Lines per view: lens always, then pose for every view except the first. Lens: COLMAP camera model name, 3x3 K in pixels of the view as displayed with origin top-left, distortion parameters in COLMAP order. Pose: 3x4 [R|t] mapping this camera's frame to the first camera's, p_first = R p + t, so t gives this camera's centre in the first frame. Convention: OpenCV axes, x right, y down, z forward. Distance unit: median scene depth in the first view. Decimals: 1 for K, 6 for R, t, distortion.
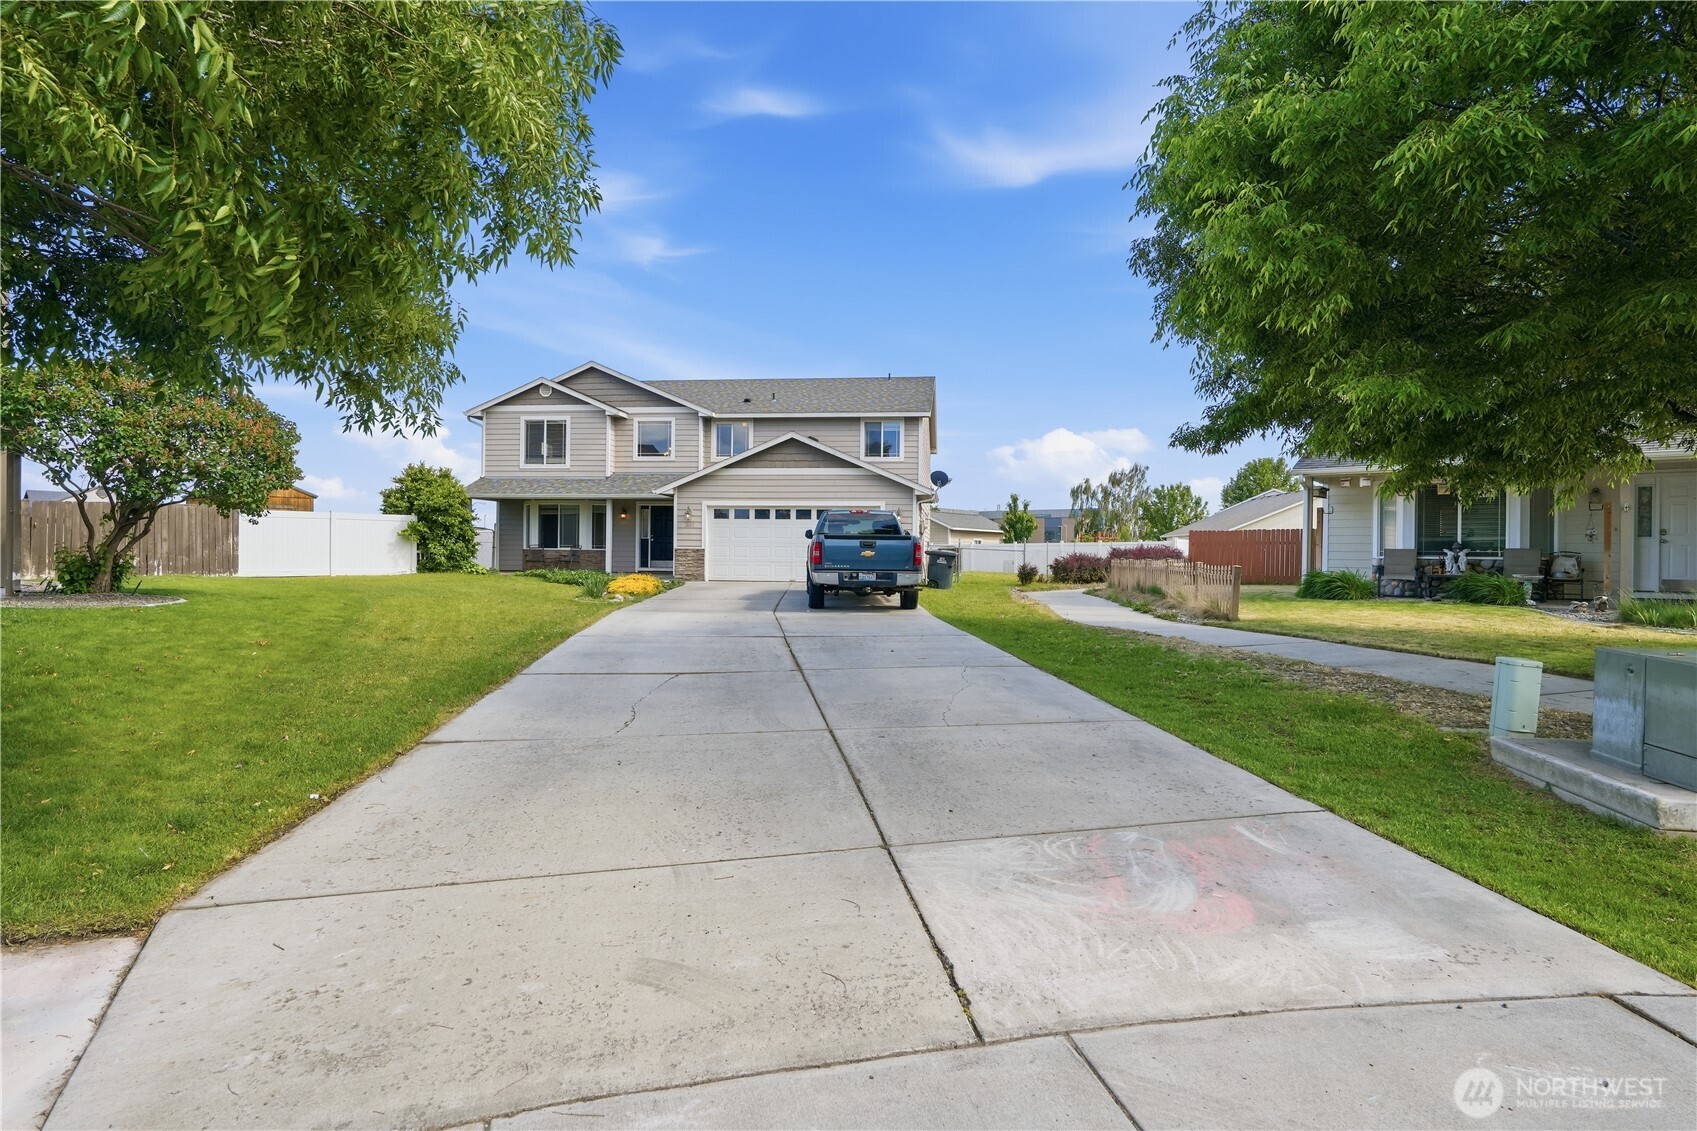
lens RADIAL K [[902.7, 0, 842.4], [0, 902.7, 563.3], [0, 0, 1]] dist [0.001106, 0.000145]
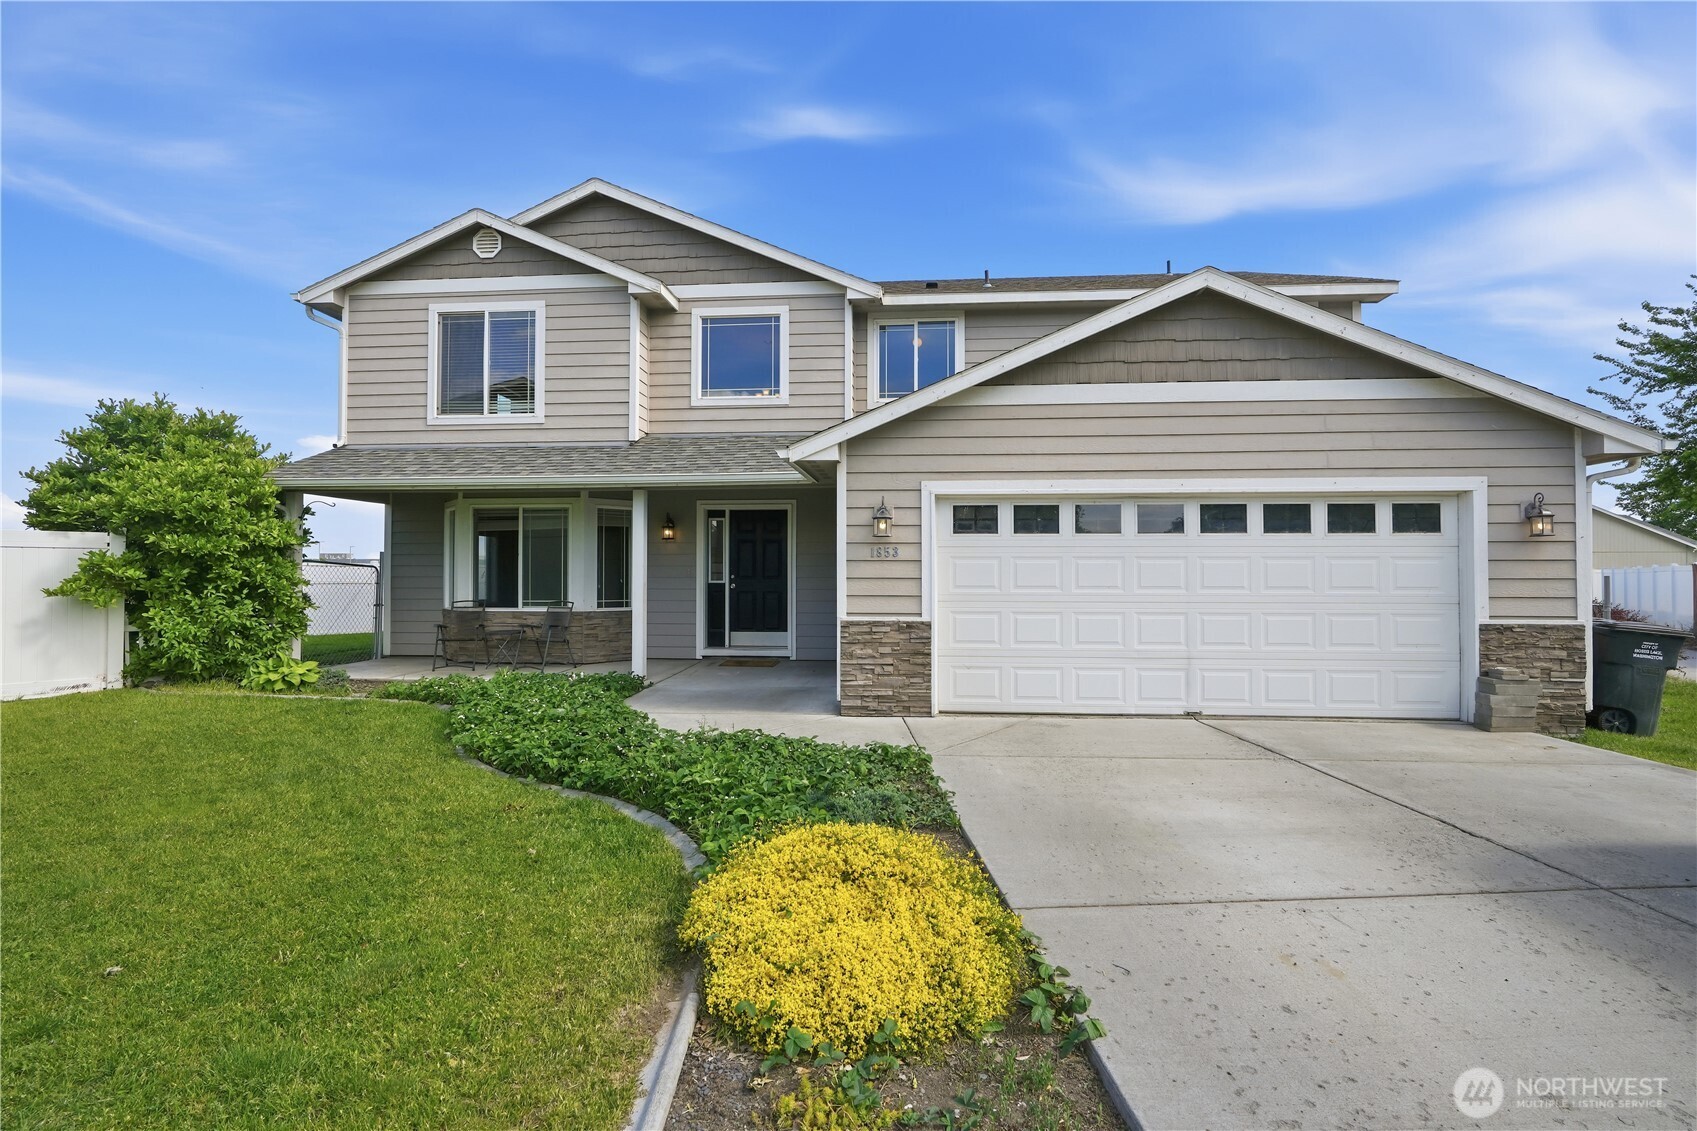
lens RADIAL K [[763.6, 0, 855.8], [0, 763.6, 565.2], [0, 0, 1]] dist [-0.003438, -0.000090]
pose [[0.998668, -0.010303, 0.050552, -0.174080], [0.011274, 0.999757, -0.018966, -0.028754], [-0.050344, 0.019510, 0.998541, 0.636336]]
